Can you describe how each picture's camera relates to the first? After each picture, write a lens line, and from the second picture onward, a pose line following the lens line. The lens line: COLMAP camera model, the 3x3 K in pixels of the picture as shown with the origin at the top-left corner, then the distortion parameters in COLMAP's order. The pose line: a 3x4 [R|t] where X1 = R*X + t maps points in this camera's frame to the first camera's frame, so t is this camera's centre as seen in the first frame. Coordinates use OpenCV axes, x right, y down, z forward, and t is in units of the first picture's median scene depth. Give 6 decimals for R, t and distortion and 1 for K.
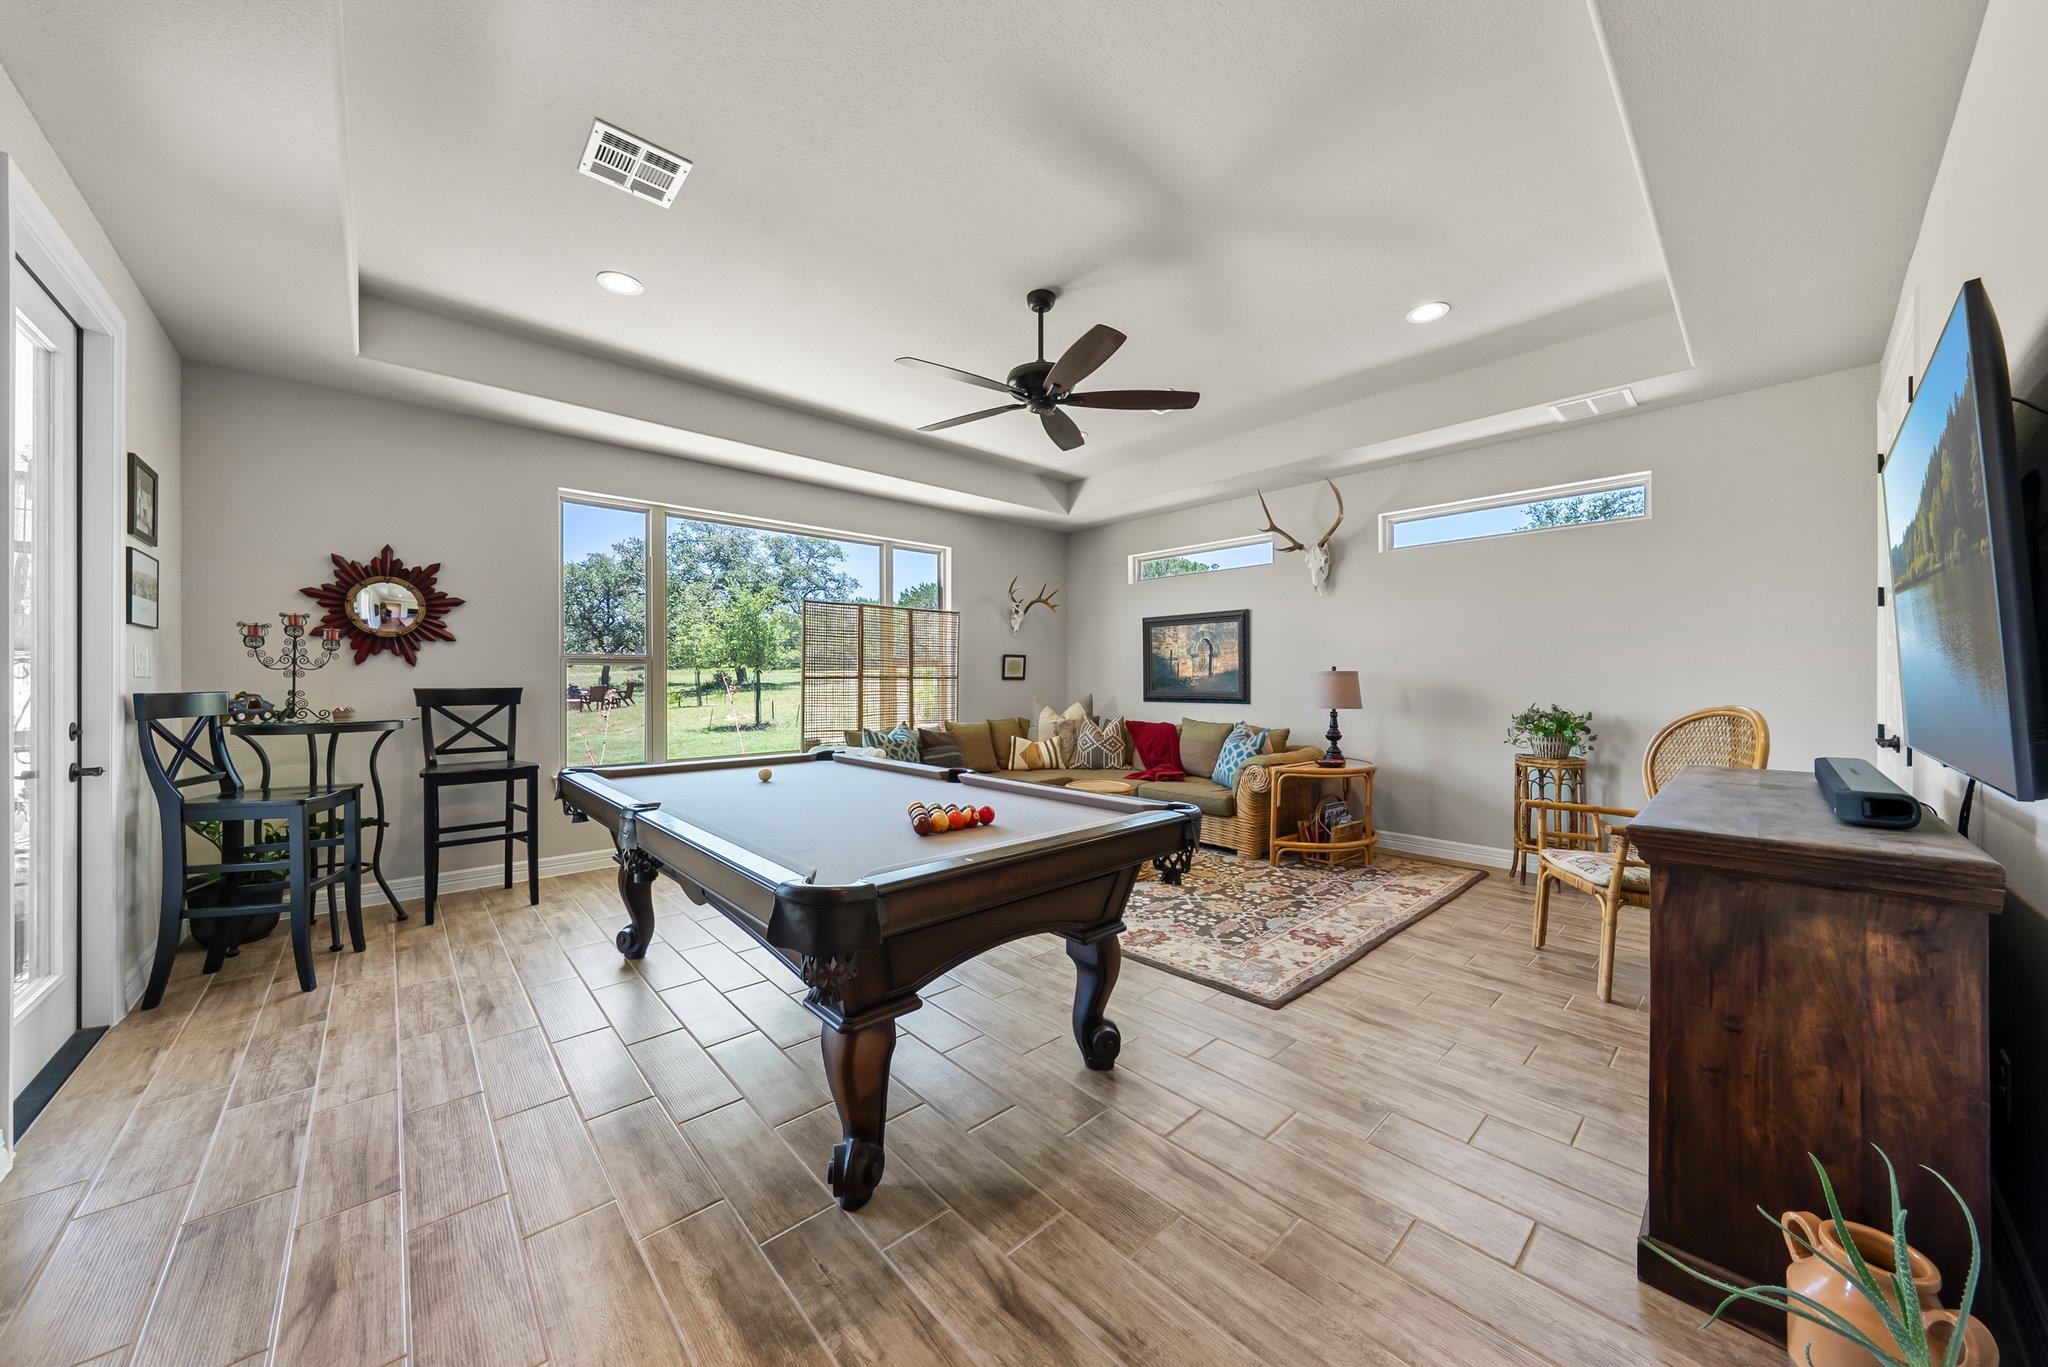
lens RADIAL K [[704.5, 0, 1025.0], [0, 704.5, 680.5], [0, 0, 1]] dist [-0.005113, 0.000206]
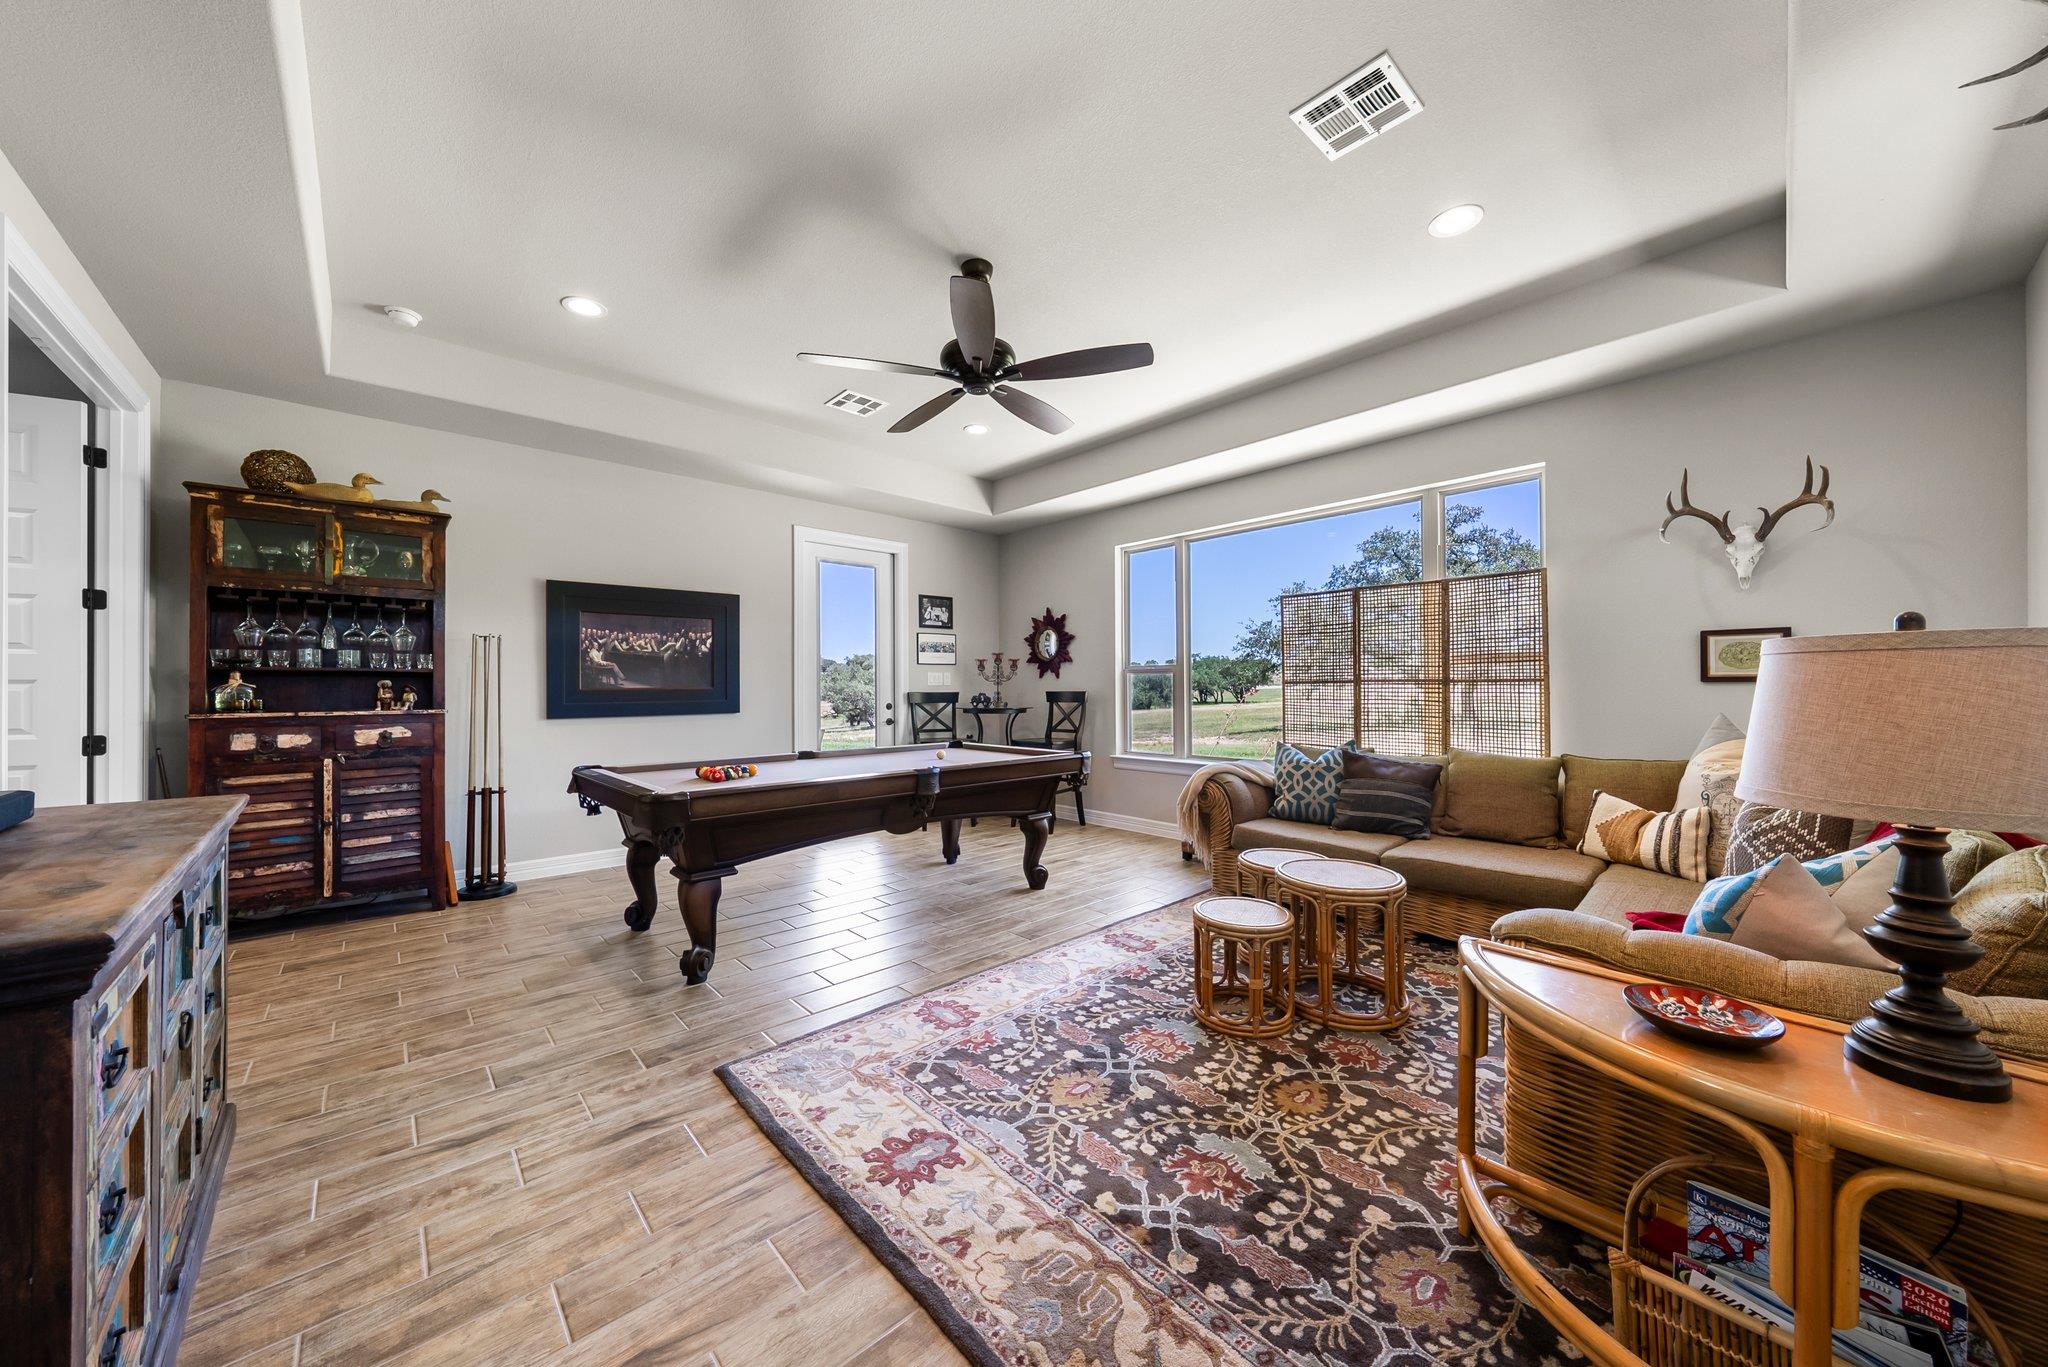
lens RADIAL K [[704.5, 0, 1025.0], [0, 704.5, 680.5], [0, 0, 1]] dist [-0.005113, 0.000206]
pose [[0.006119, -0.006764, -0.999958, 0.870766], [0.004524, 0.999967, -0.006736, -0.003620], [0.999971, -0.004482, 0.006149, 0.977685]]
